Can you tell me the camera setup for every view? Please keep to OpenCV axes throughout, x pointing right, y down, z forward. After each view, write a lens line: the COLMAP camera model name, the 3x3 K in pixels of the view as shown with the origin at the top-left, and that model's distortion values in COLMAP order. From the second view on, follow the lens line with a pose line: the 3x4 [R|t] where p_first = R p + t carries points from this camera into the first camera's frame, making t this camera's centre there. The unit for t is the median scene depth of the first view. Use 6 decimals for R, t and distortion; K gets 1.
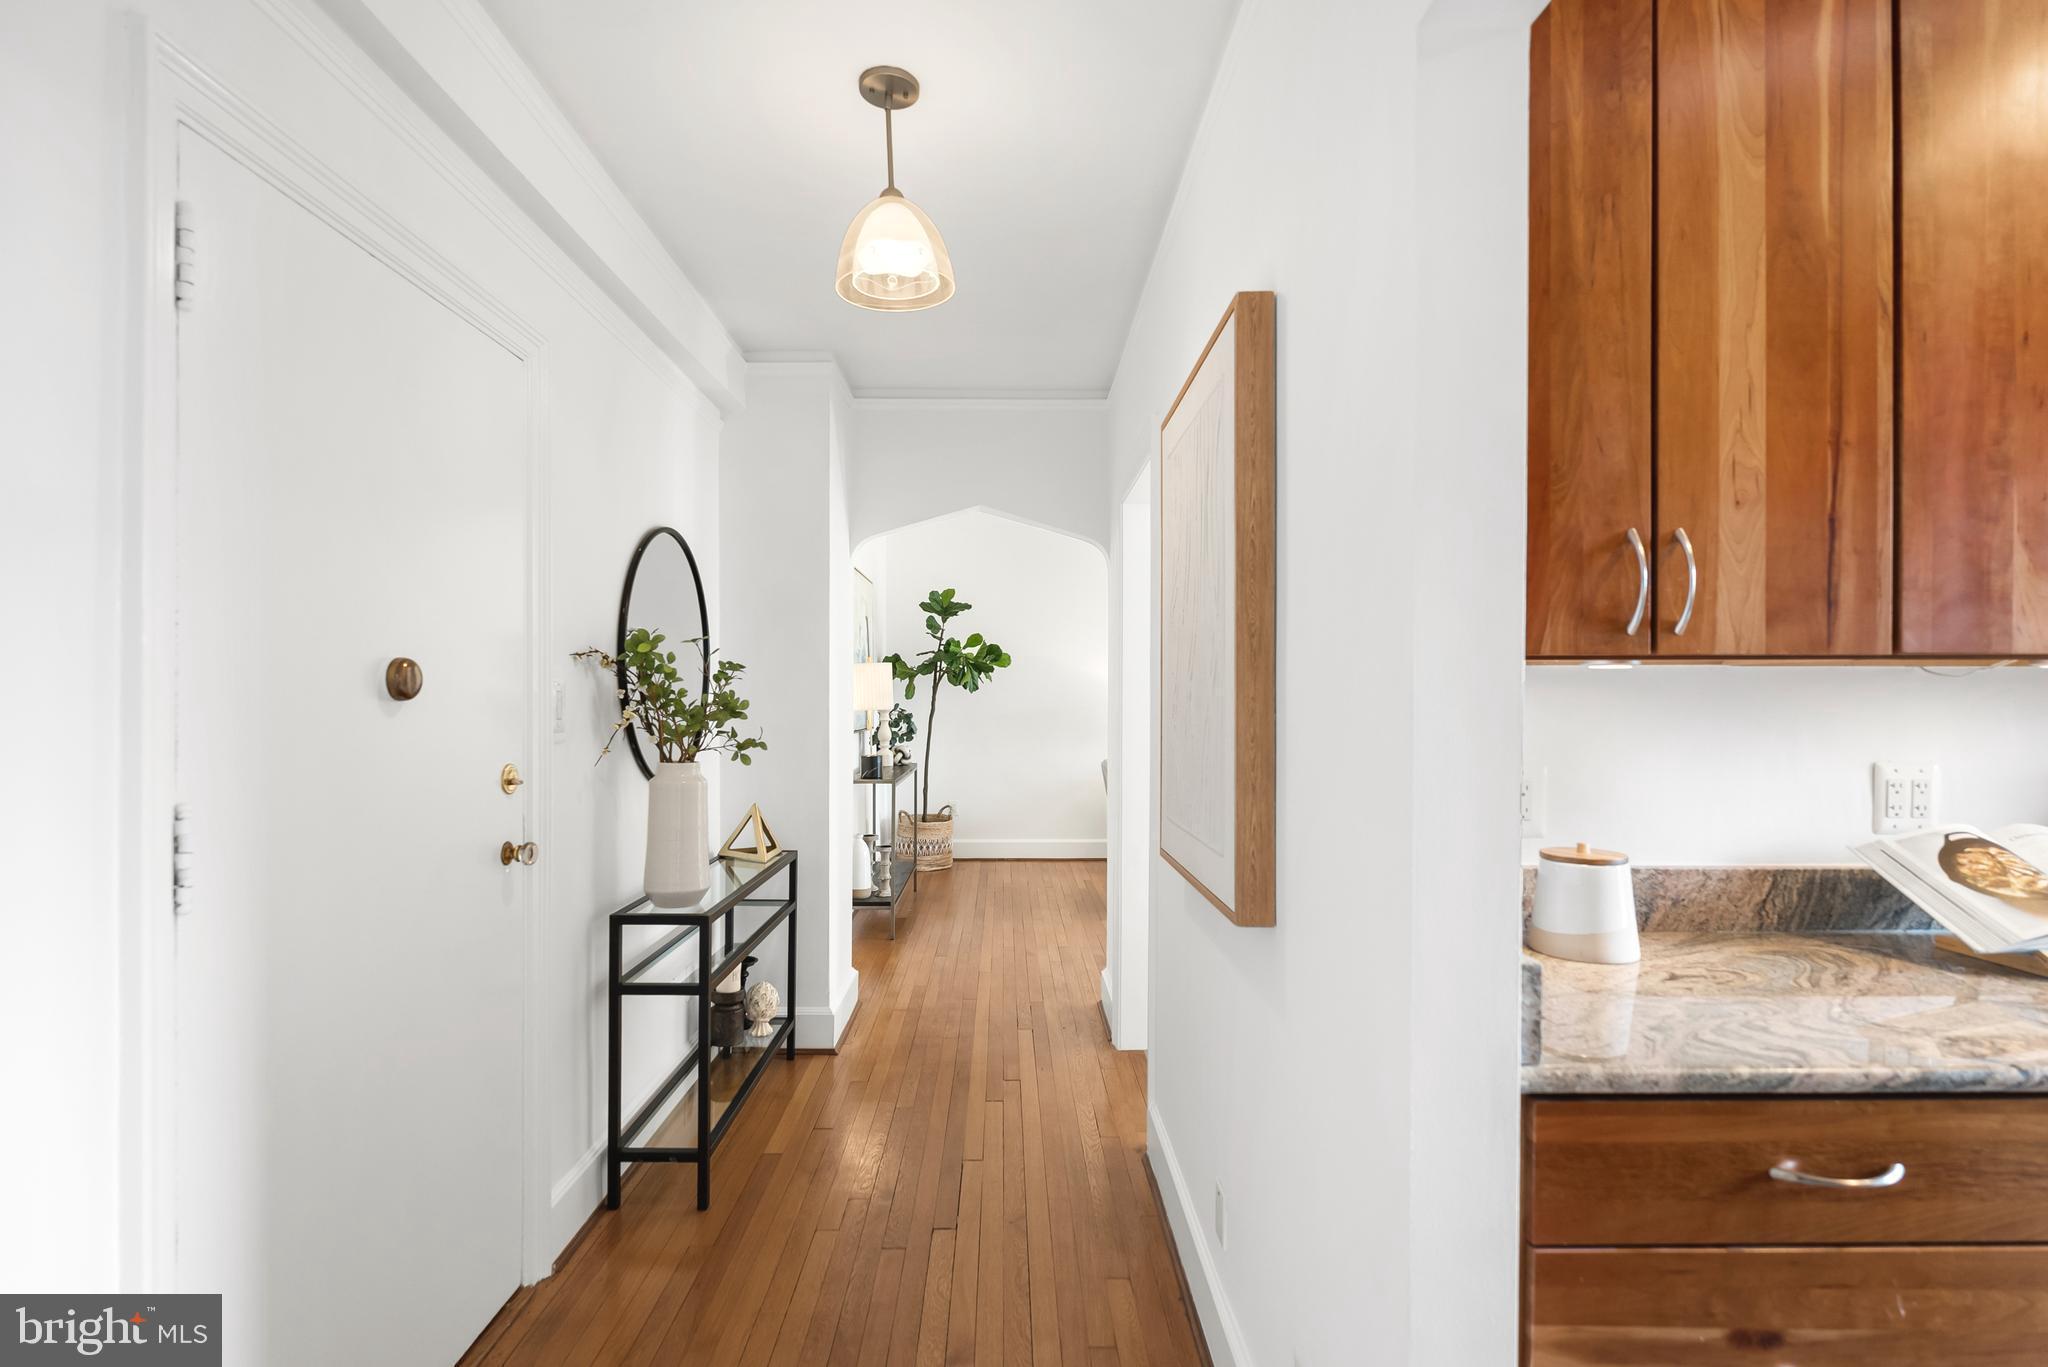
lens RADIAL K [[956.5, 0, 1040.6], [0, 956.5, 694.5], [0, 0, 1]] dist [-0.003866, -0.000395]
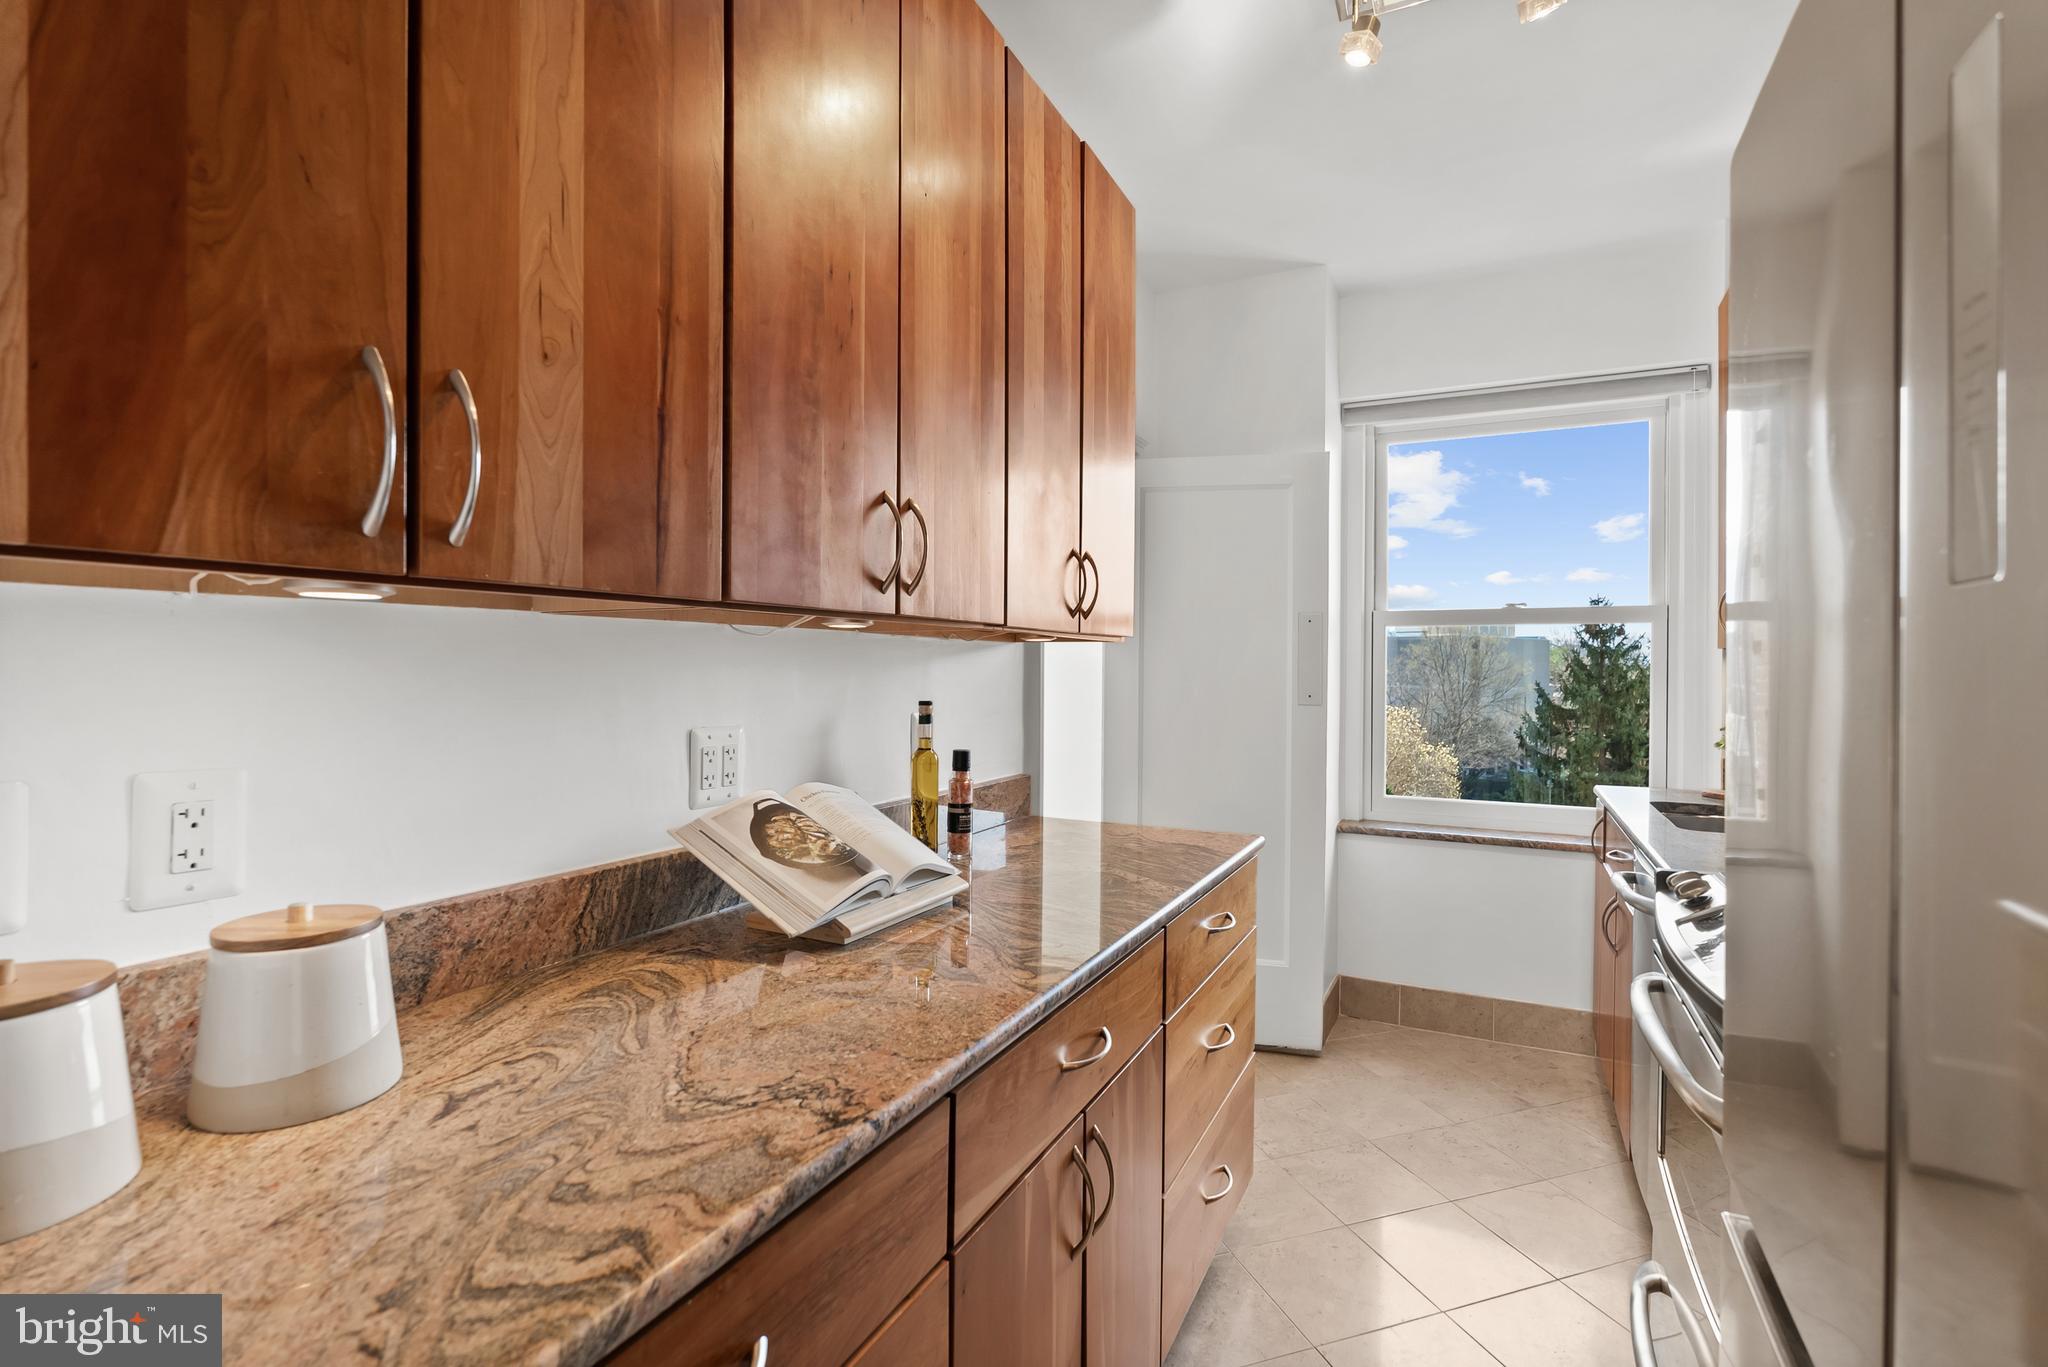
lens RADIAL K [[927.0, 0, 1039.9], [0, 927.0, 675.9], [0, 0, 1]] dist [-0.005757, 0.001760]
pose [[0.444650, -0.008122, 0.895668, 0.305904], [-0.005442, 0.999916, 0.011769, 0.011025], [-0.895688, -0.010108, 0.444568, 0.404747]]
